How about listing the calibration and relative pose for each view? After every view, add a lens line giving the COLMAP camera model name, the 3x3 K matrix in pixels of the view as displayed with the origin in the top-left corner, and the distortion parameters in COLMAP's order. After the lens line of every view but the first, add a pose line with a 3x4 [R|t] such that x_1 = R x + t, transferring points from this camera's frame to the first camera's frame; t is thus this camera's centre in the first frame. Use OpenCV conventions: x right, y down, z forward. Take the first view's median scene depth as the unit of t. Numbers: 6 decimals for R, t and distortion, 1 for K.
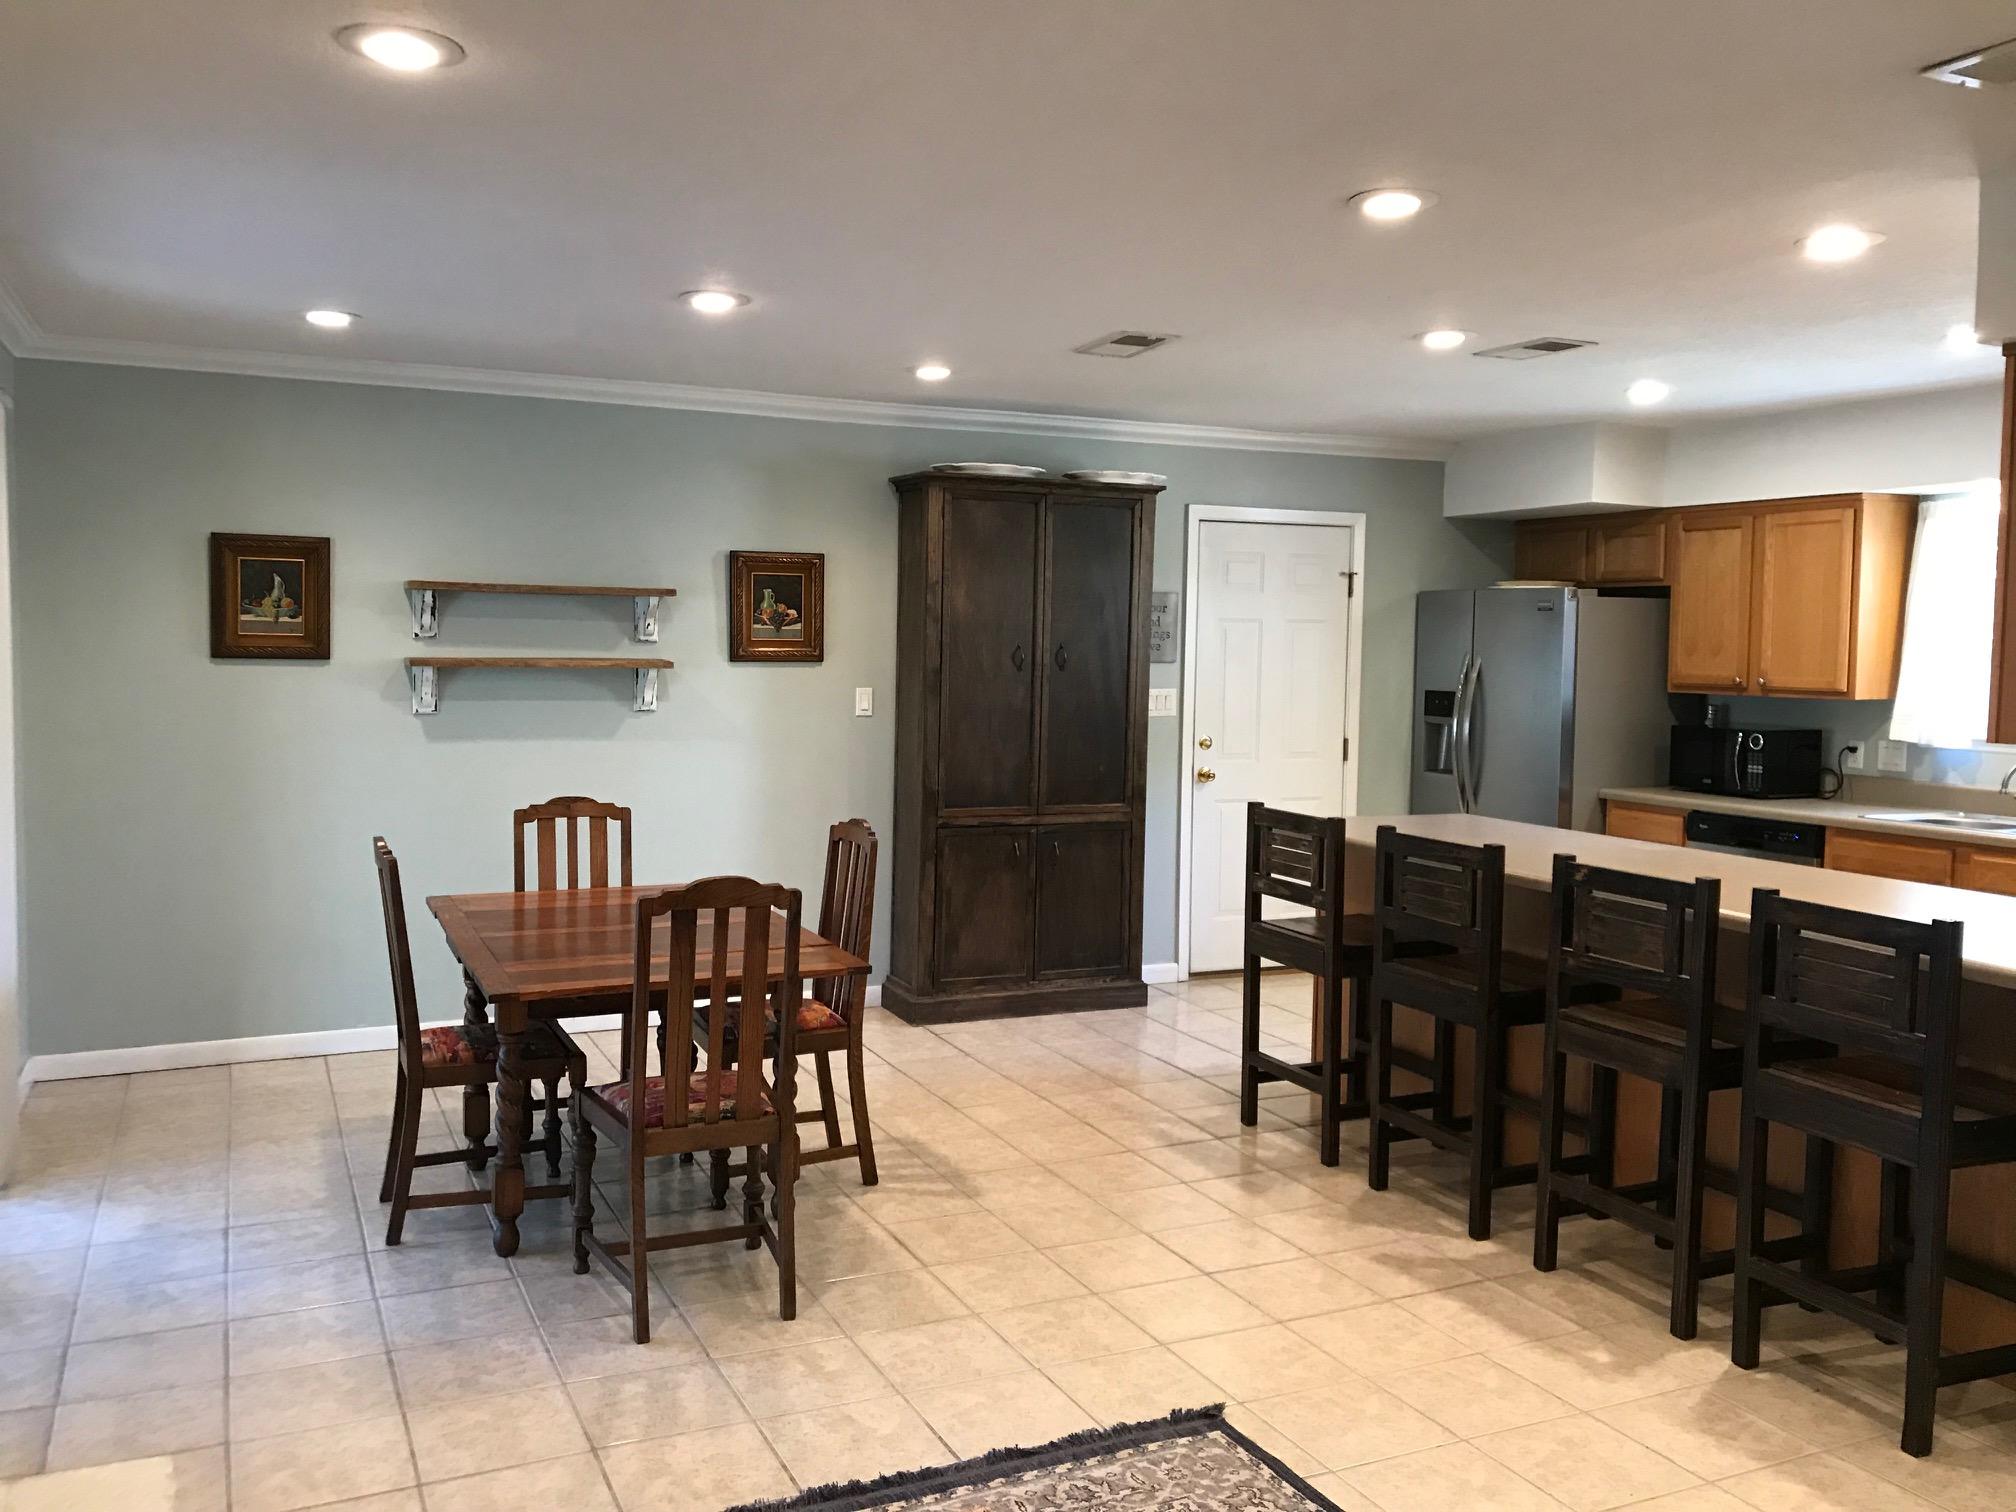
lens RADIAL K [[1627.0, 0, 962.8], [0, 1627.0, 752.9], [0, 0, 1]] dist [0.001744, -0.010404]
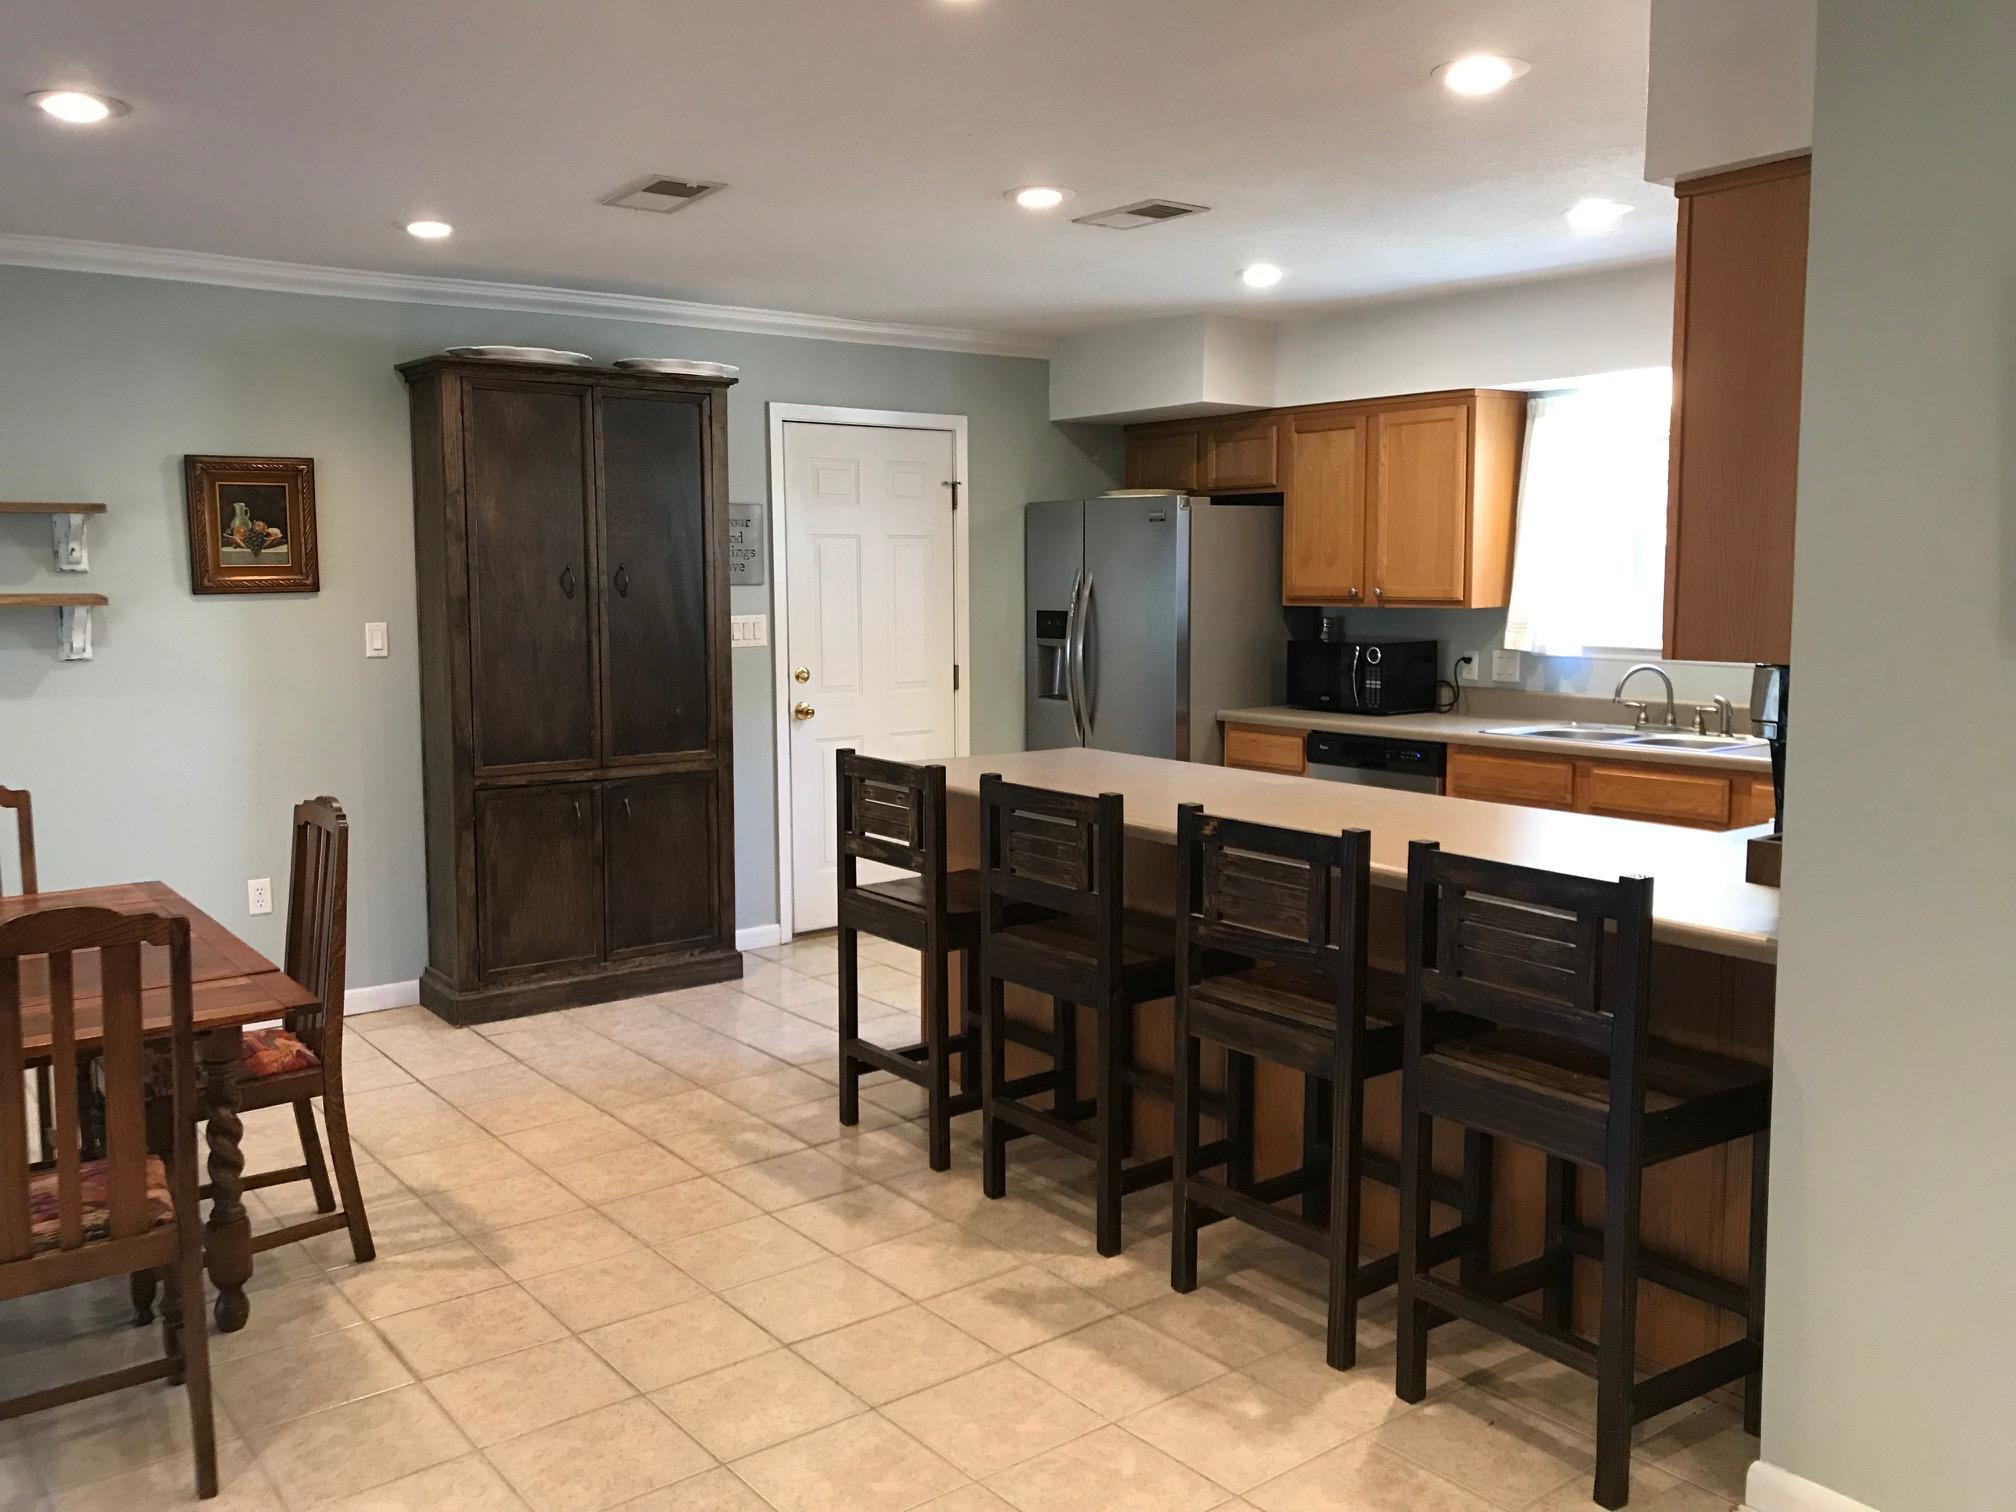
lens RADIAL K [[1630.5, 0, 978.0], [0, 1630.5, 745.3], [0, 0, 1]] dist [0.099217, -0.269007]
pose [[0.972404, -0.043384, 0.229233, 0.055649], [0.033817, 0.998392, 0.045504, -0.007712], [-0.230839, -0.036496, 0.972307, 0.162163]]
